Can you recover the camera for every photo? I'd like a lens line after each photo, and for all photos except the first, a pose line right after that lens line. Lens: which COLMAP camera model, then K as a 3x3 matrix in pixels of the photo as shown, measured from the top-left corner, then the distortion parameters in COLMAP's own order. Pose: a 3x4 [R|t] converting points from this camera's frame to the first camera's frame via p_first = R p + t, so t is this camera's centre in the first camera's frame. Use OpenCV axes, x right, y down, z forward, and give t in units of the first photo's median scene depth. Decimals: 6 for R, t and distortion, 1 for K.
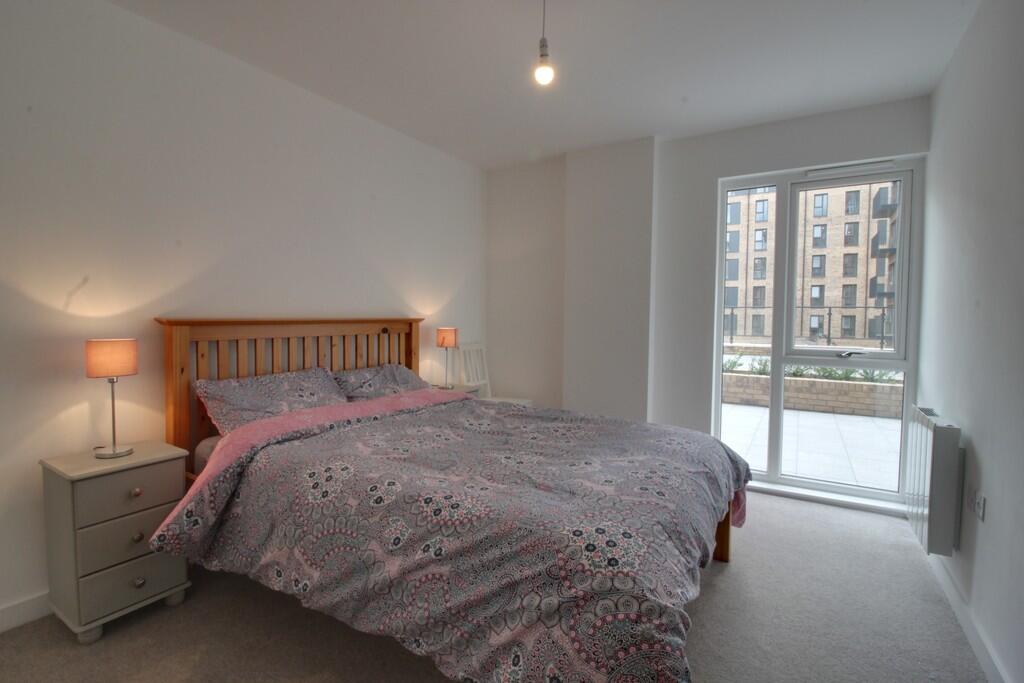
lens RADIAL K [[475.7, 0, 509.7], [0, 475.7, 340.7], [0, 0, 1]] dist [-0.005484, -0.009836]
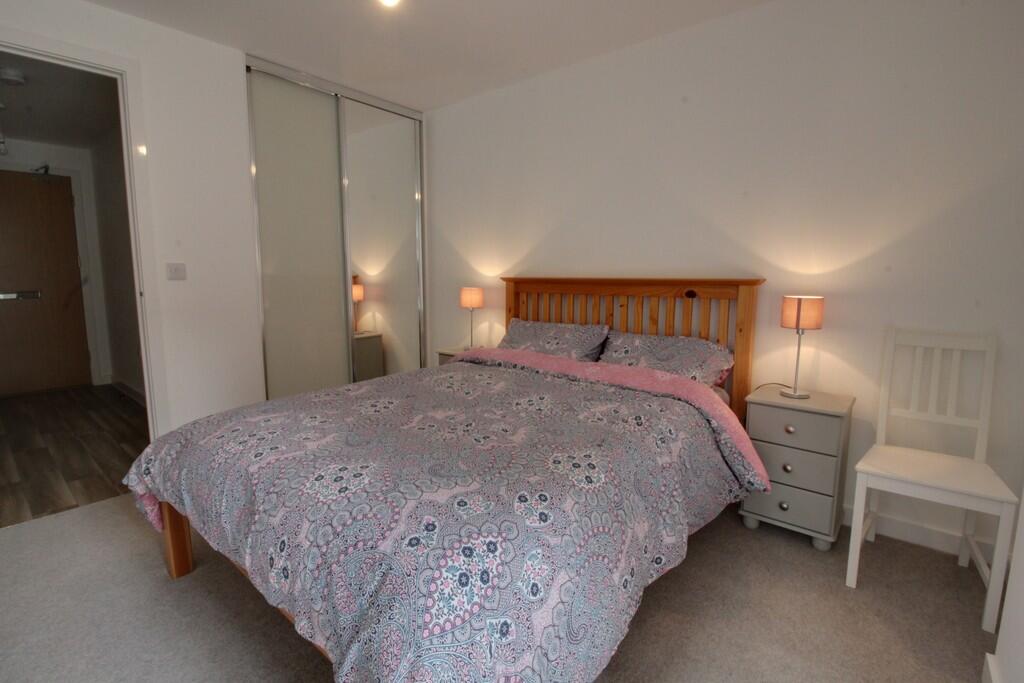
lens RADIAL K [[475.7, 0, 516.4], [0, 475.7, 335.9], [0, 0, 1]] dist [-0.005484, -0.009836]
pose [[-0.124281, 0.136594, -0.982800, 0.844525], [-0.048380, 0.988467, 0.143500, -0.078573], [0.991067, 0.065382, -0.116239, 1.156130]]
